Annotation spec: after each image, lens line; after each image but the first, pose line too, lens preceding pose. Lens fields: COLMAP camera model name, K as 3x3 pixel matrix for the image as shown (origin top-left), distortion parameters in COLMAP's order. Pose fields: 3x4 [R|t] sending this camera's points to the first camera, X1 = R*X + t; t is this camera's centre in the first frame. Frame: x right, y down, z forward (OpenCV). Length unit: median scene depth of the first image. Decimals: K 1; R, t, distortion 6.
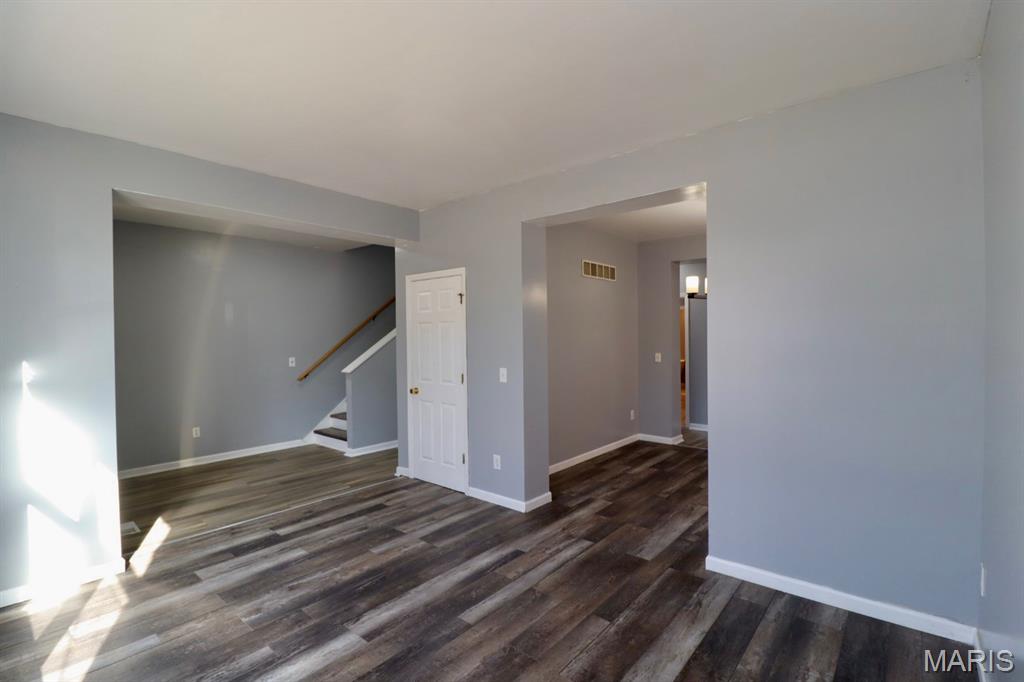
lens RADIAL K [[474.3, 0, 516.7], [0, 474.3, 340.1], [0, 0, 1]] dist [-0.000438, -0.009740]
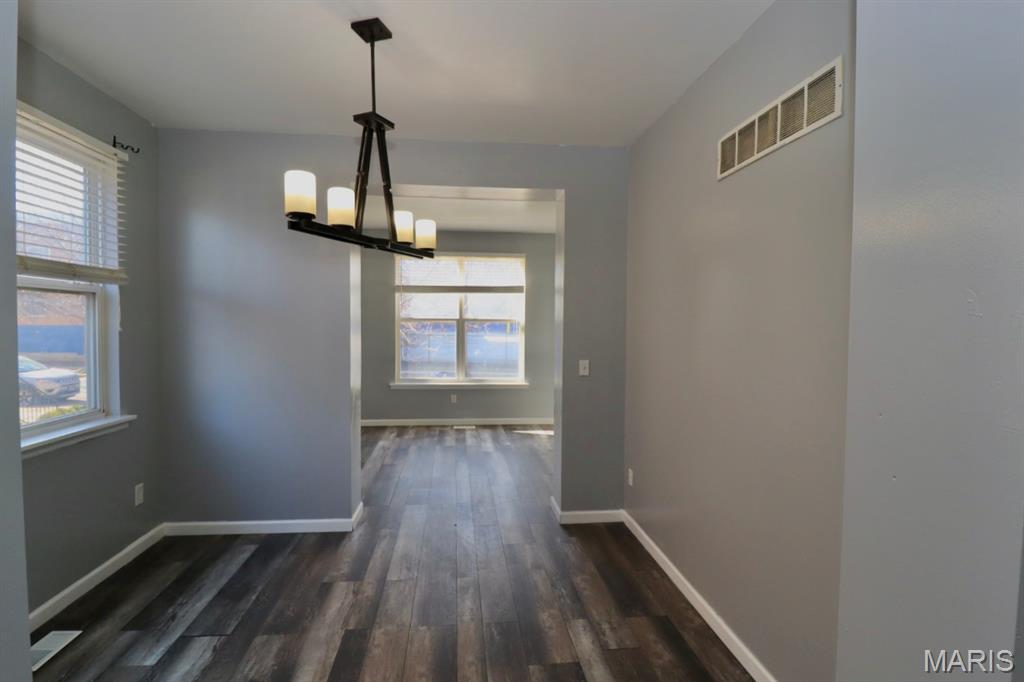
lens RADIAL K [[523.2, 0, 519.7], [0, 523.2, 339.3], [0, 0, 1]] dist [-0.012743, -0.000806]
pose [[-0.685083, 0.027746, -0.727937, 0.909149], [-0.010247, 0.998808, 0.047715, -0.026759], [0.728393, 0.040148, -0.683982, 1.834484]]
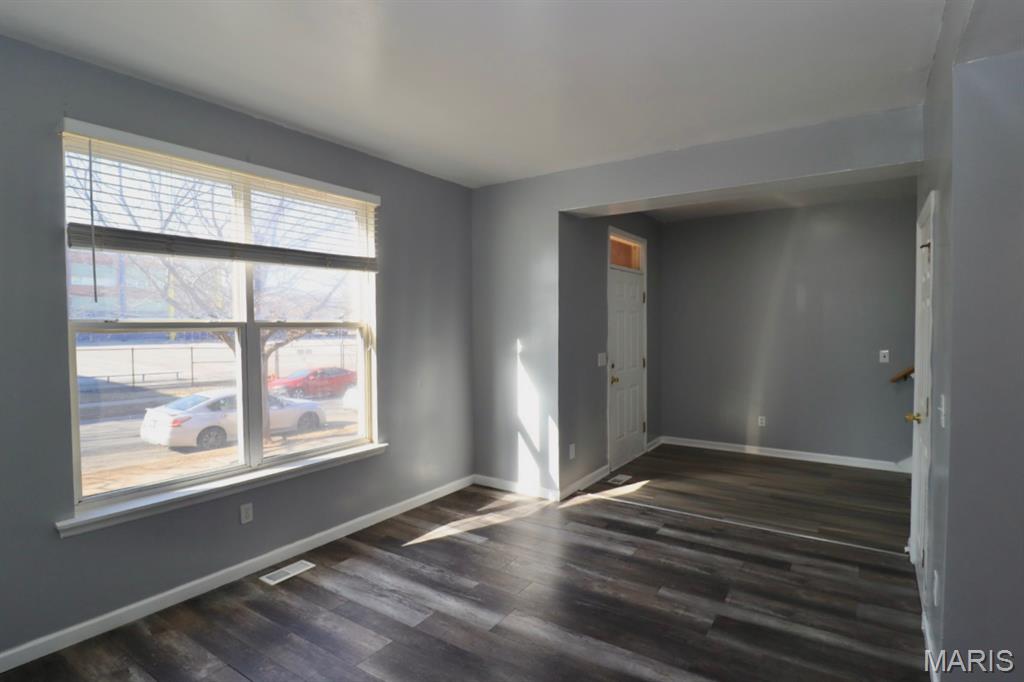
lens RADIAL K [[523.2, 0, 519.7], [0, 523.2, 339.3], [0, 0, 1]] dist [-0.012743, -0.000806]
pose [[0.111259, 0.040114, -0.992982, 0.491768], [-0.006655, 0.999193, 0.039619, -0.016563], [0.993769, 0.002201, 0.111436, 0.600142]]
